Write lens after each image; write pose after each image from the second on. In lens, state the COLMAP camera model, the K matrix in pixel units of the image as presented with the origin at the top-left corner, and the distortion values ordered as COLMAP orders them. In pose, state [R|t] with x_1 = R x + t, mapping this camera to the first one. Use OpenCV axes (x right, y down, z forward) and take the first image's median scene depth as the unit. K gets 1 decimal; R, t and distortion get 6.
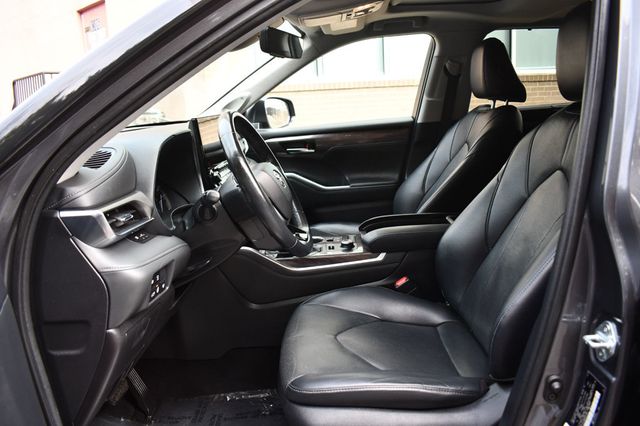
lens RADIAL K [[491.2, 0, 320.0], [0, 491.2, 213.0], [0, 0, 1]] dist [-0.043850, 0.000315]
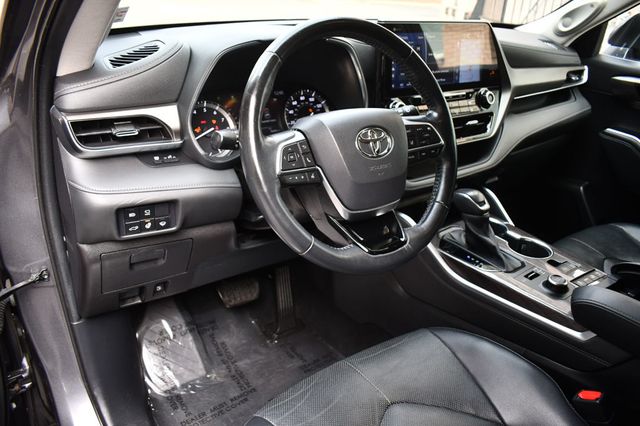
lens RADIAL K [[491.2, 0, 320.0], [0, 491.2, 213.0], [0, 0, 1]] dist [-0.043850, 0.000315]
pose [[0.598997, 0.408509, -0.688711, 0.271154], [-0.257008, 0.912656, 0.317813, -0.133606], [0.758386, -0.013365, 0.651669, 0.435395]]
